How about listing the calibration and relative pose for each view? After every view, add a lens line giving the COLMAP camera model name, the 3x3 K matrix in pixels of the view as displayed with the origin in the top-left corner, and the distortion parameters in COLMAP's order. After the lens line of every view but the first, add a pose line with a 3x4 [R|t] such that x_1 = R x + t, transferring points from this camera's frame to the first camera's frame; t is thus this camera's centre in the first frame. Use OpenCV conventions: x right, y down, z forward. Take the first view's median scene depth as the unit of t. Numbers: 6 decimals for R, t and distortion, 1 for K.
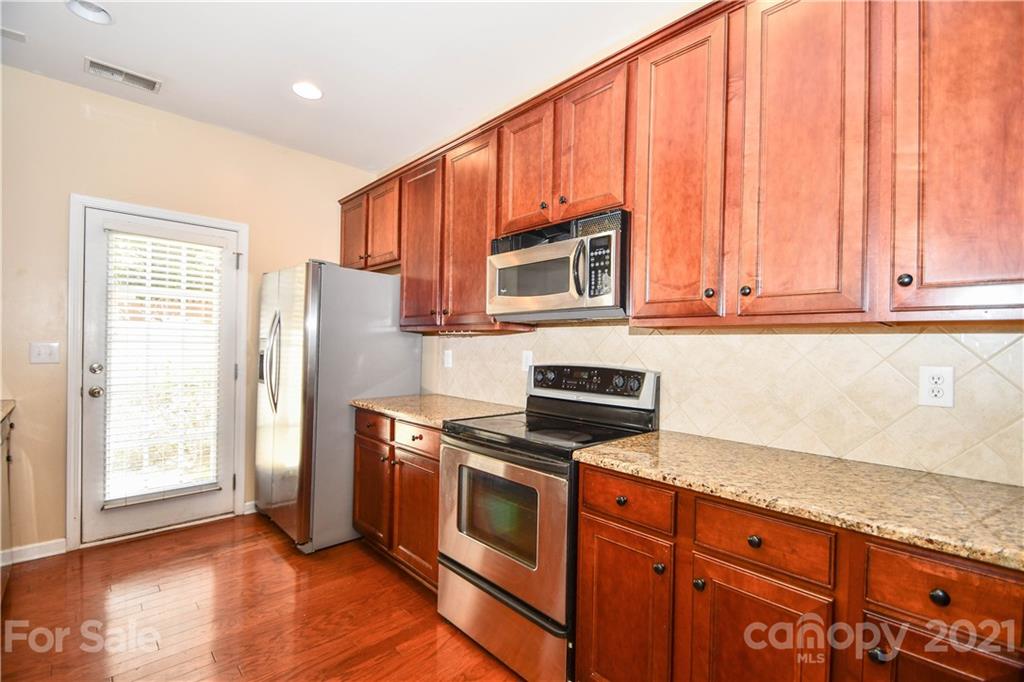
lens RADIAL K [[449.5, 0, 511.8], [0, 449.5, 344.3], [0, 0, 1]] dist [0.001179, -0.003829]
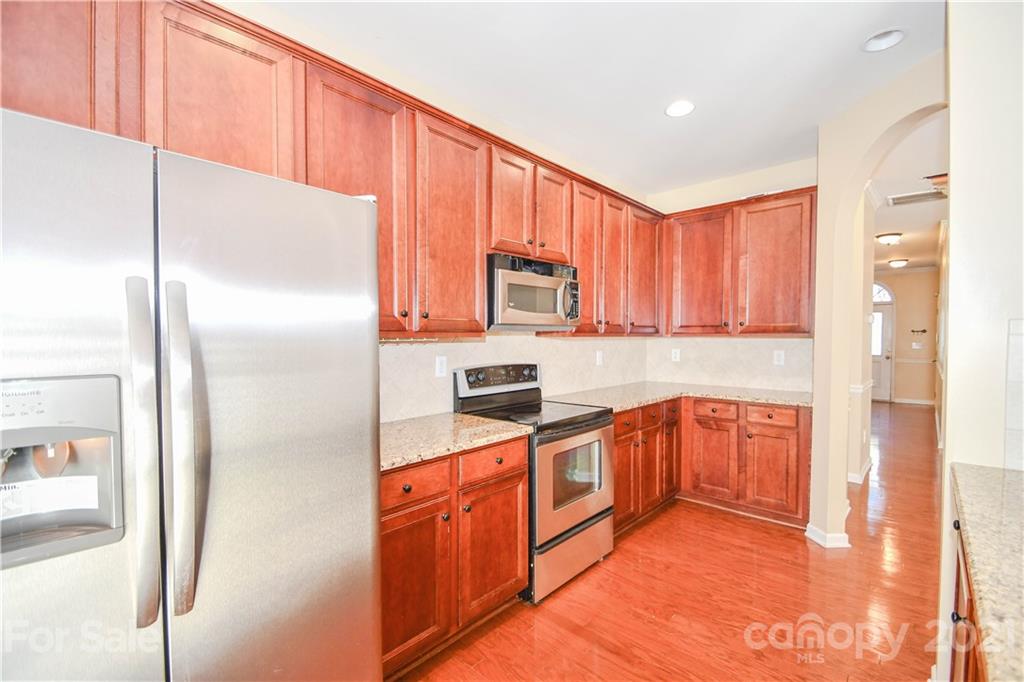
lens RADIAL K [[449.5, 0, 510.9], [0, 449.5, 344.0], [0, 0, 1]] dist [0.001179, -0.003829]
pose [[-0.058403, -0.037764, 0.997579, -1.195960], [-0.004637, 0.999284, 0.037557, -0.063592], [-0.998282, -0.002432, -0.058537, 1.108064]]
